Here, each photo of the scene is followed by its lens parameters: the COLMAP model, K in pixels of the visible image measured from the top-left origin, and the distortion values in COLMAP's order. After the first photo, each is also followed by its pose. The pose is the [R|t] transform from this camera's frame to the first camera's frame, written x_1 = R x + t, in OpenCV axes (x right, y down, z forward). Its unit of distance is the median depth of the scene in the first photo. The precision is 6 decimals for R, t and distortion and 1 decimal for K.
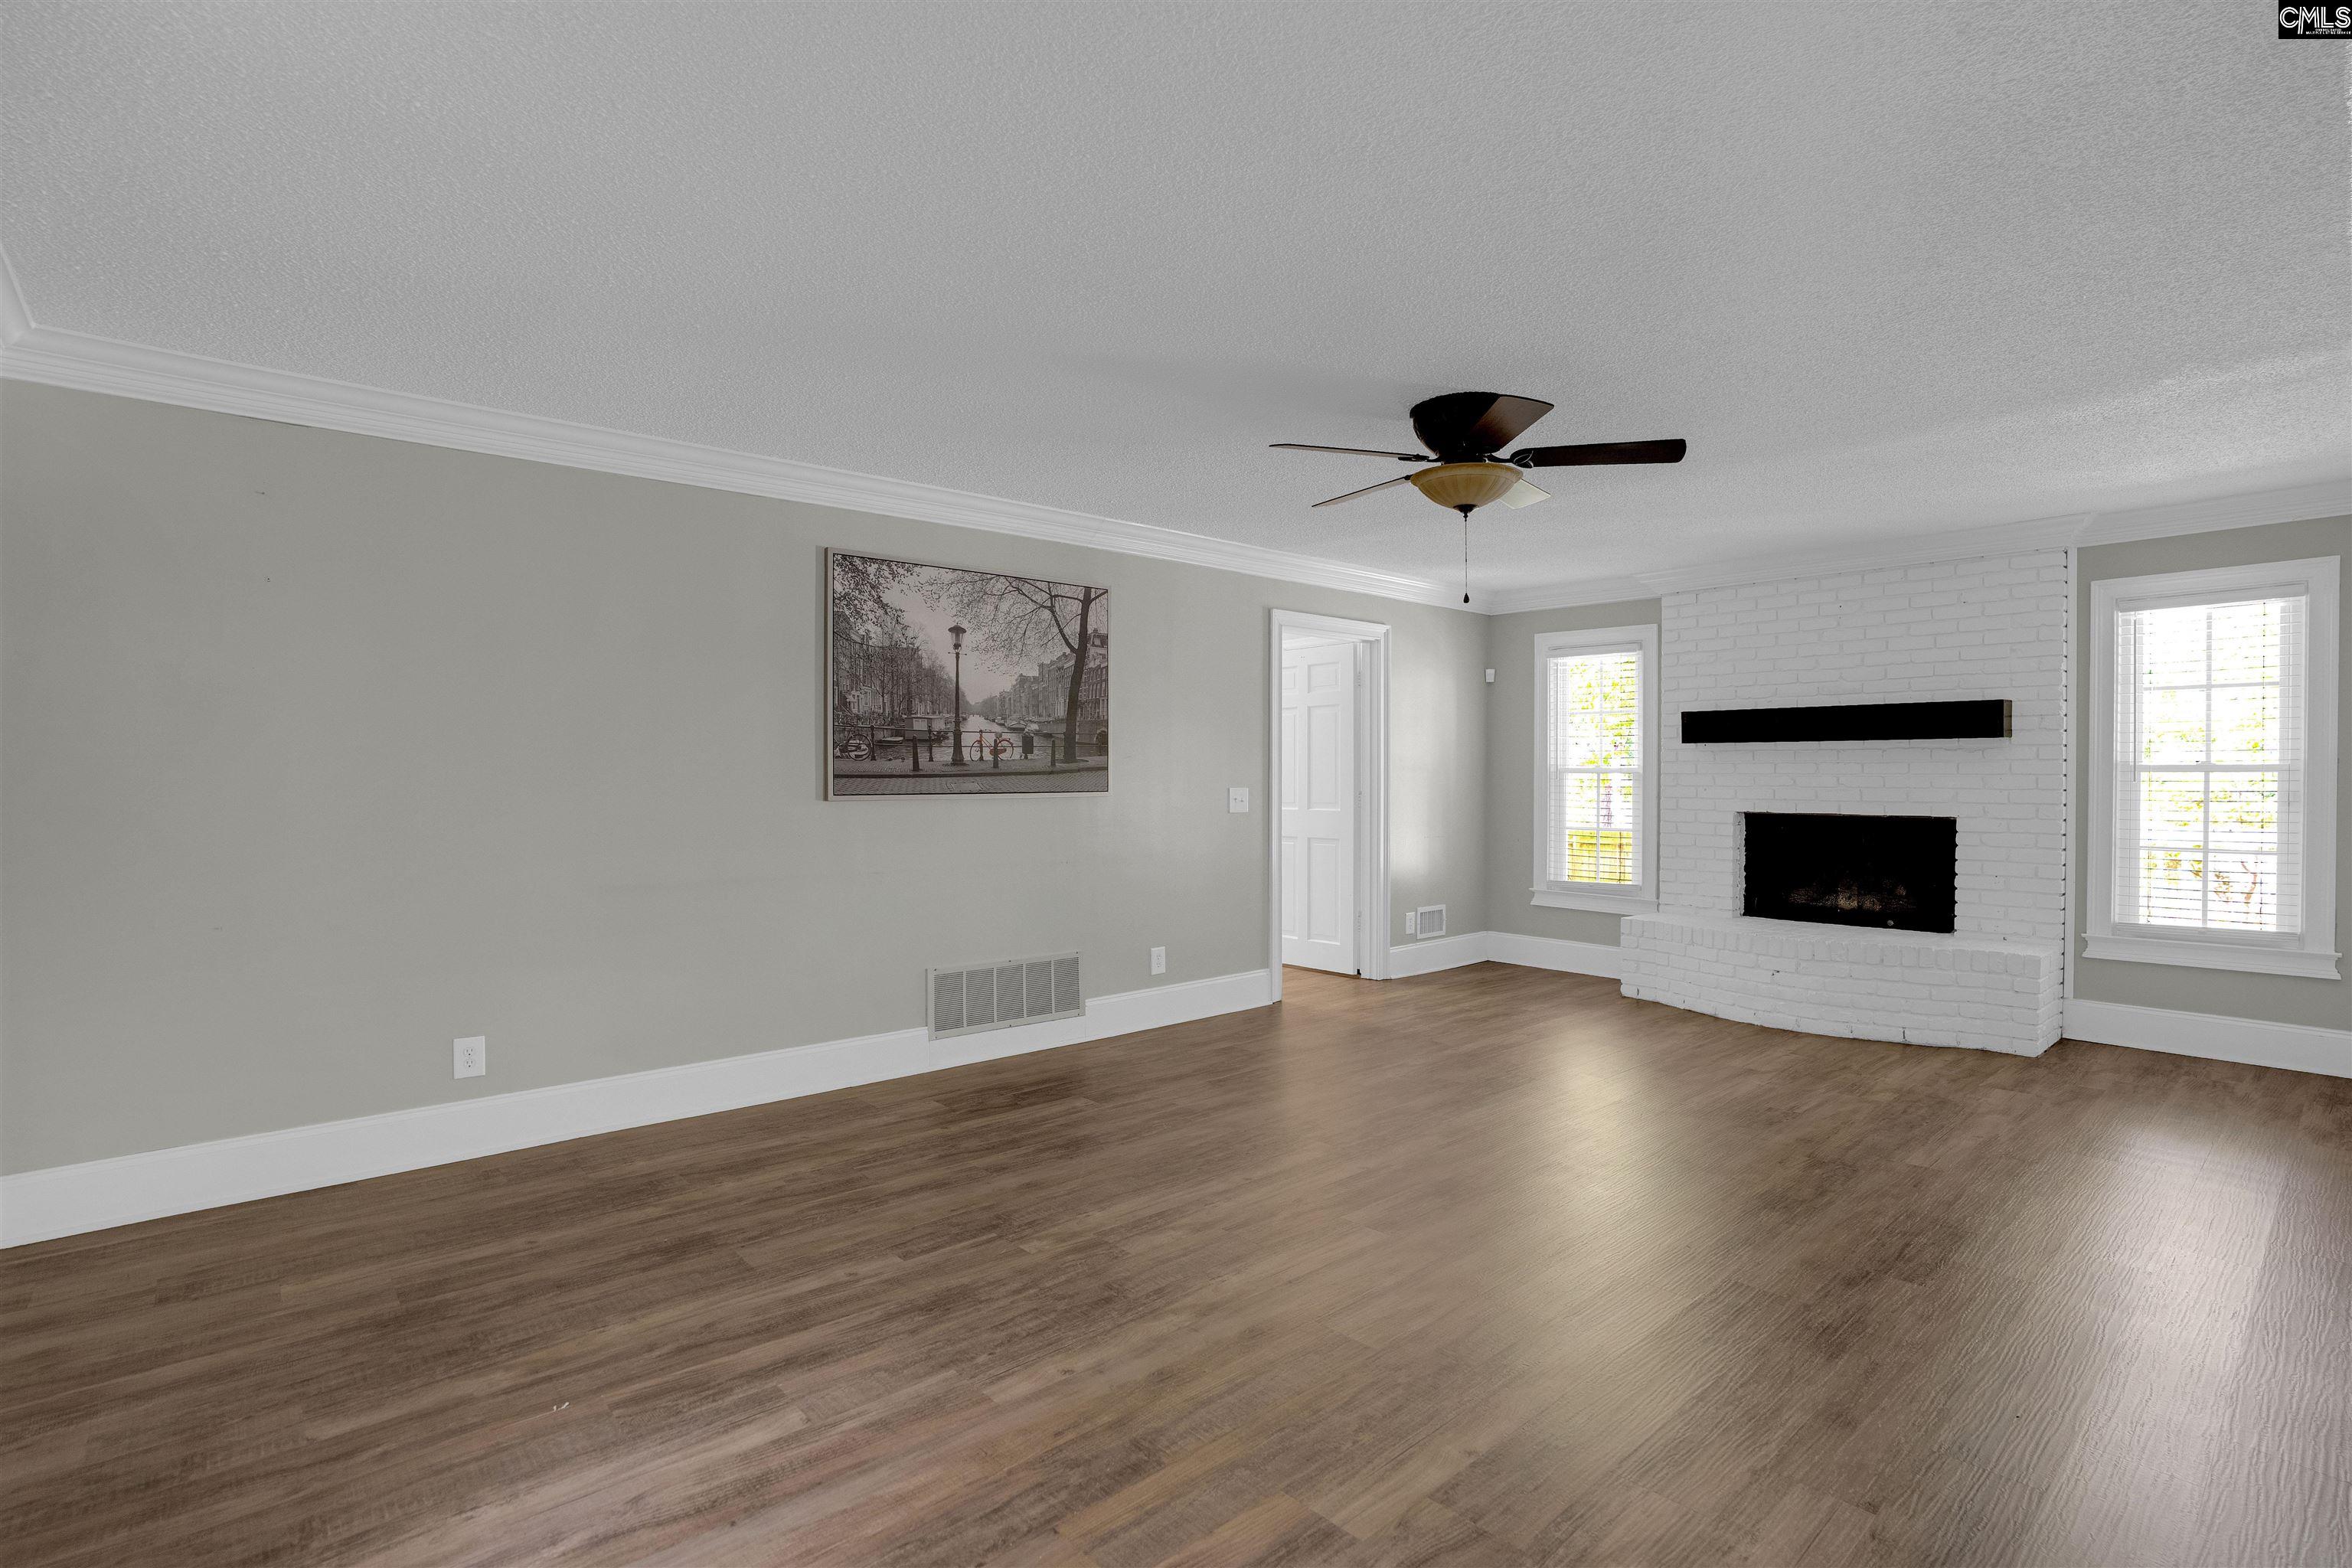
lens RADIAL K [[1121.8, 0, 1190.0], [0, 1121.8, 774.4], [0, 0, 1]] dist [-0.060790, 0.015658]
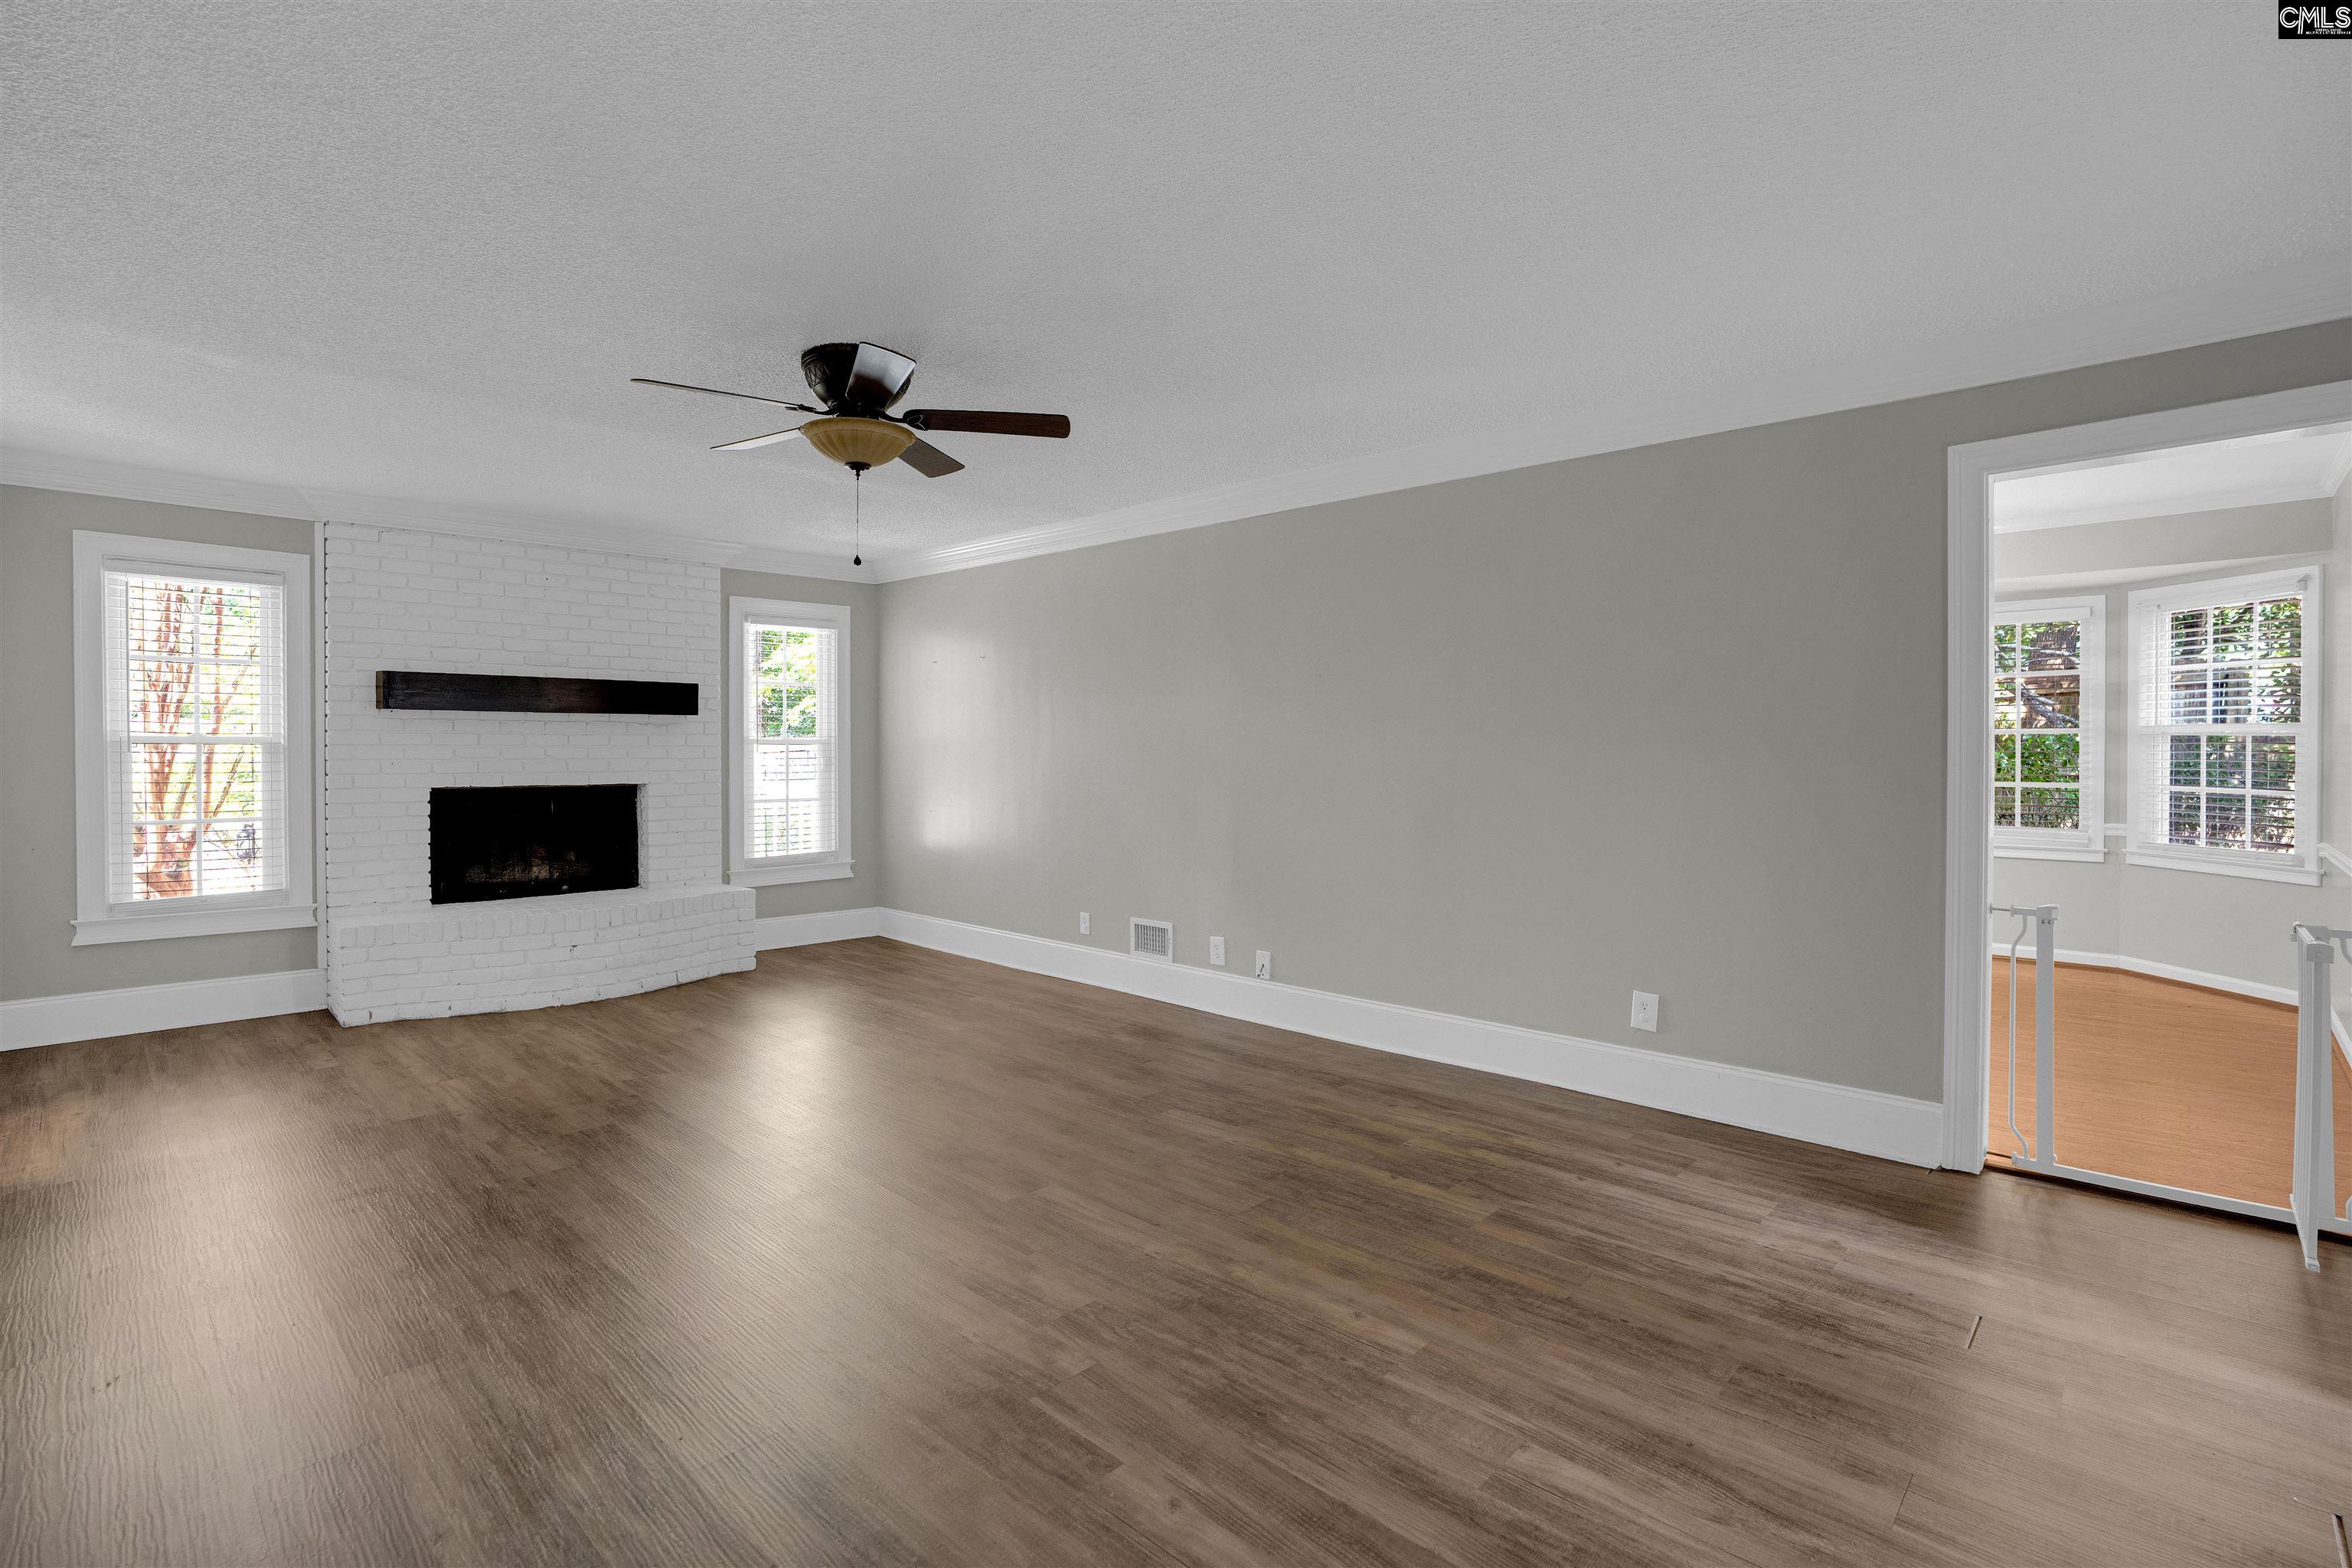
lens RADIAL K [[1121.8, 0, 1177.5], [0, 1121.8, 768.0], [0, 0, 1]] dist [-0.060790, 0.015658]
pose [[-0.082261, -0.018217, 0.996444, -0.551680], [-0.001960, 0.999834, 0.018117, 0.000909], [-0.996609, -0.000462, -0.082283, 0.611310]]
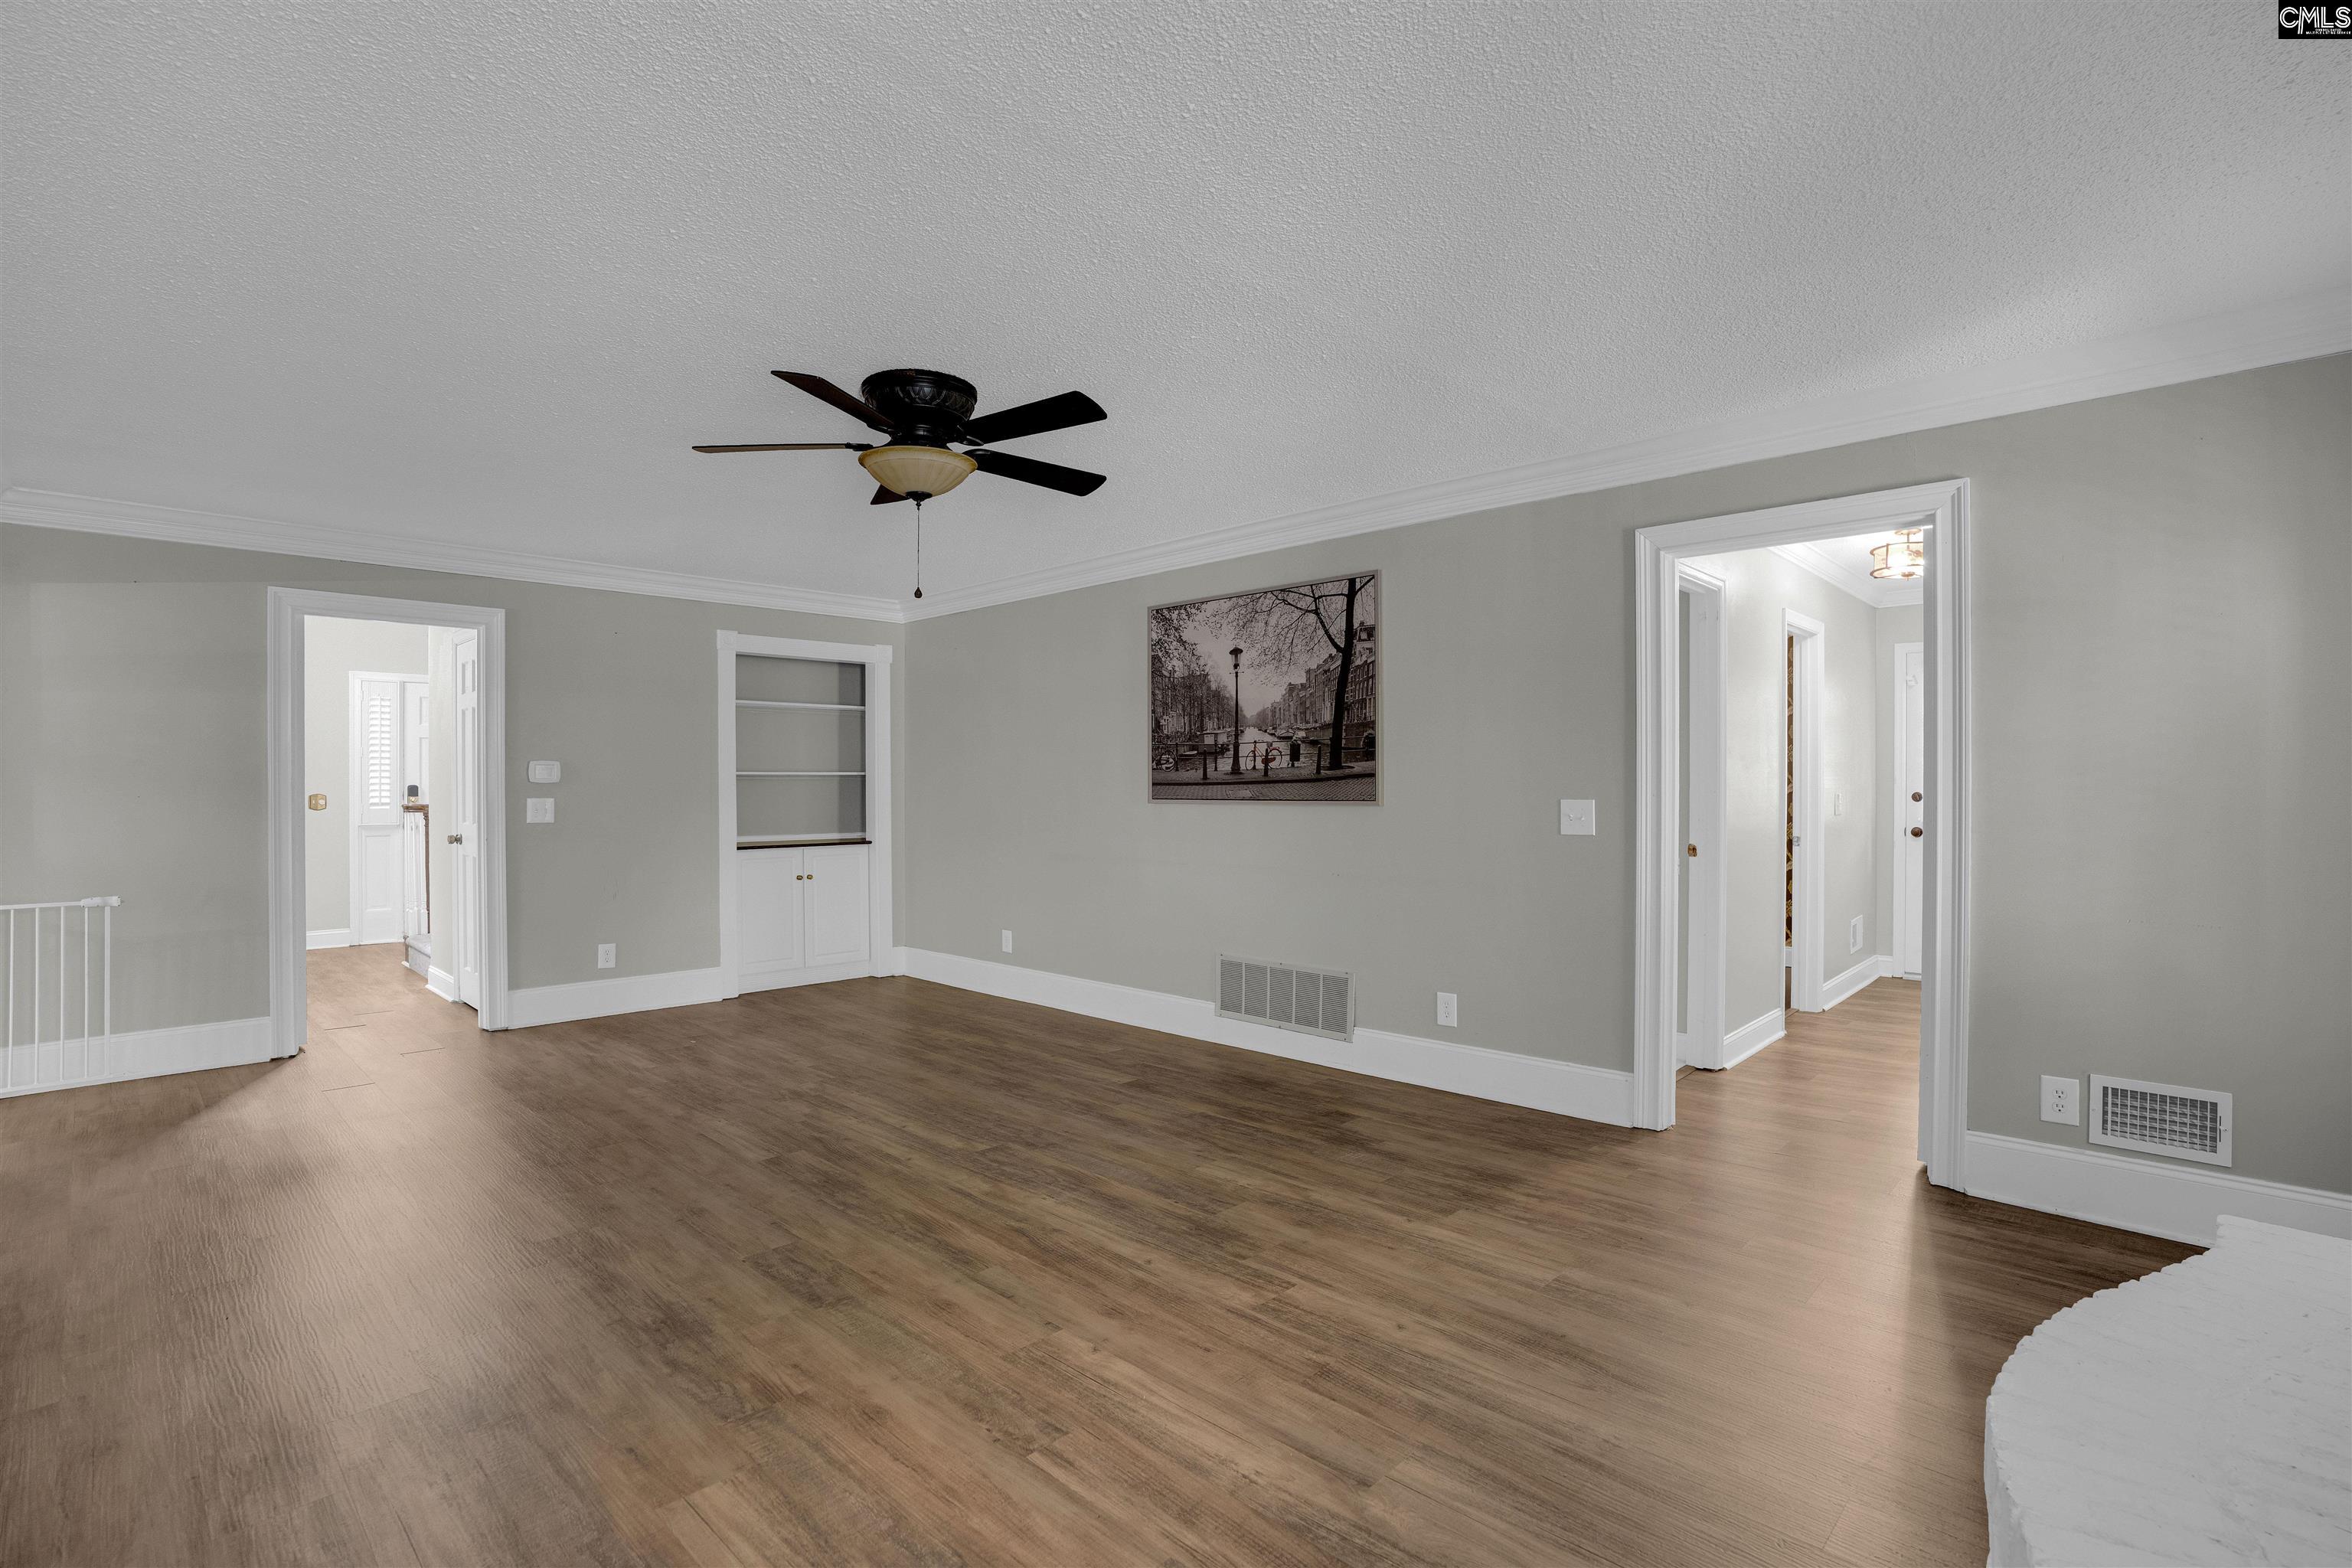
lens RADIAL K [[1121.8, 0, 1178.5], [0, 1121.8, 782.2], [0, 0, 1]] dist [-0.060790, 0.015658]
pose [[0.062608, -0.002696, -0.998035, 0.894007], [0.001230, 0.999996, -0.002624, 0.002698], [0.998037, -0.001064, 0.062612, 0.875510]]
